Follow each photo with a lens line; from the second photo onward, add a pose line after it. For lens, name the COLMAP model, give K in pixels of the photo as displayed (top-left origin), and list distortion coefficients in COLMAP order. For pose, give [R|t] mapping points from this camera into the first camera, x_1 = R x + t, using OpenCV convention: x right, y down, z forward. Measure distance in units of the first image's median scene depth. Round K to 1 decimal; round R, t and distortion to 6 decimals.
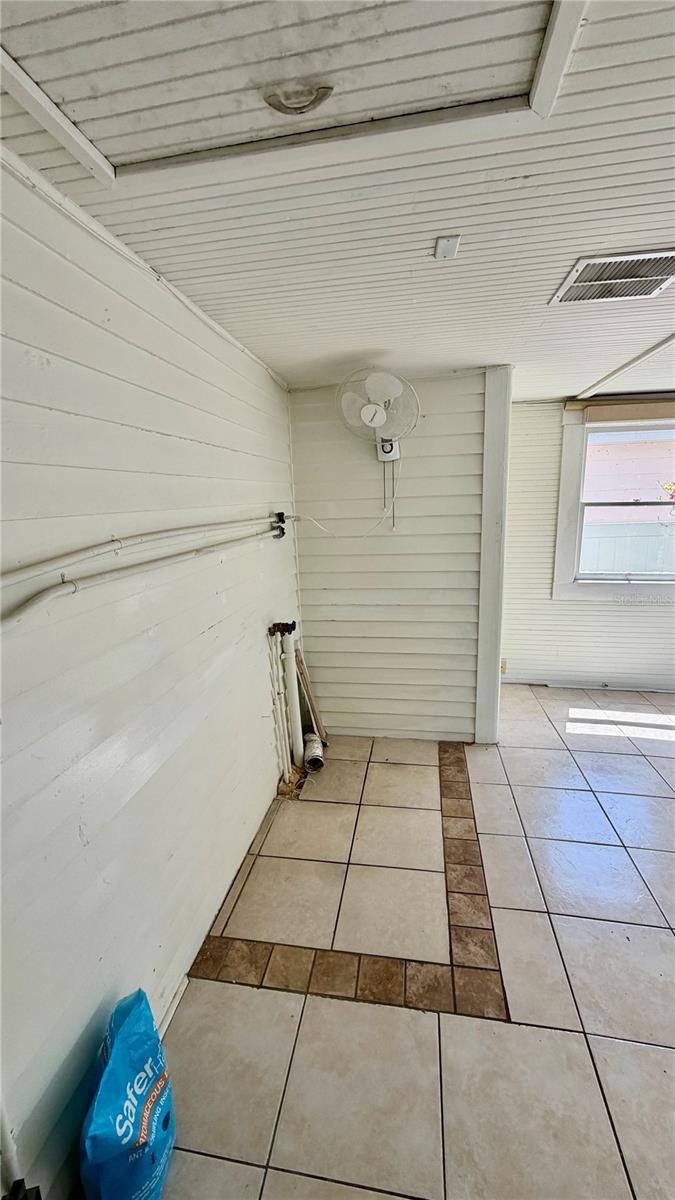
lens RADIAL K [[479.6, 0, 334.6], [0, 479.6, 596.7], [0, 0, 1]] dist [0.000524, 0.000437]
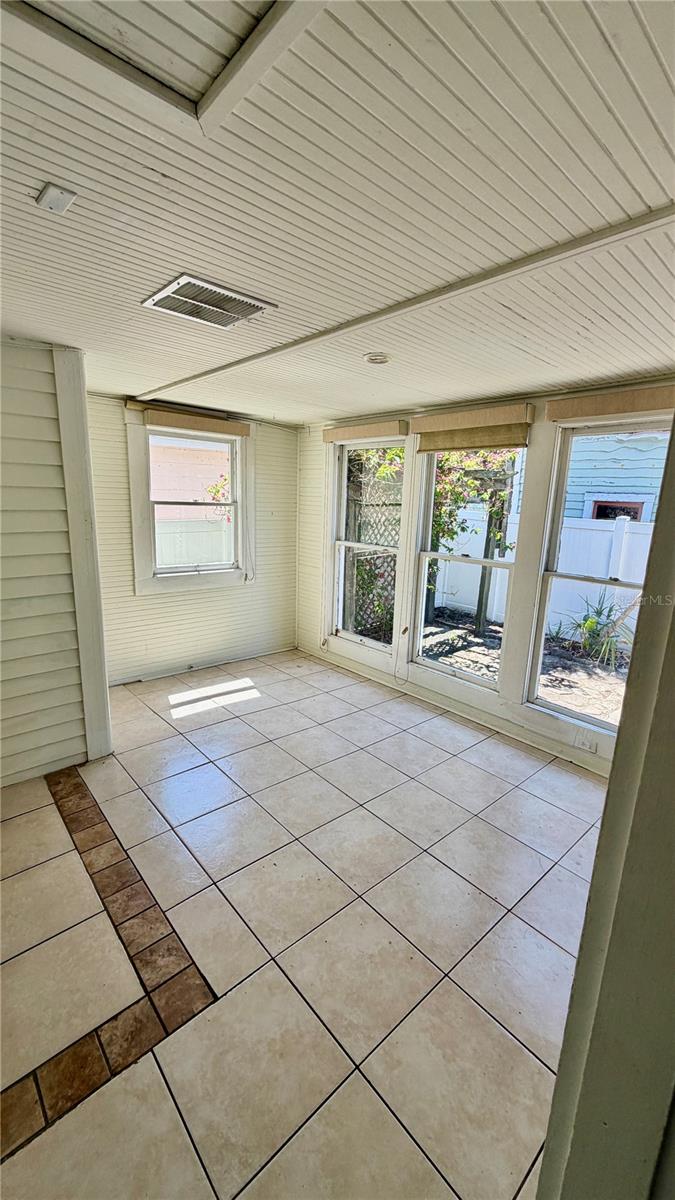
lens RADIAL K [[479.6, 0, 334.6], [0, 479.6, 596.7], [0, 0, 1]] dist [0.000524, 0.000437]
pose [[0.622028, -0.115853, 0.774377, -0.140412], [0.109351, 0.992154, 0.060597, -0.015831], [-0.775322, 0.046986, 0.629816, 0.076885]]
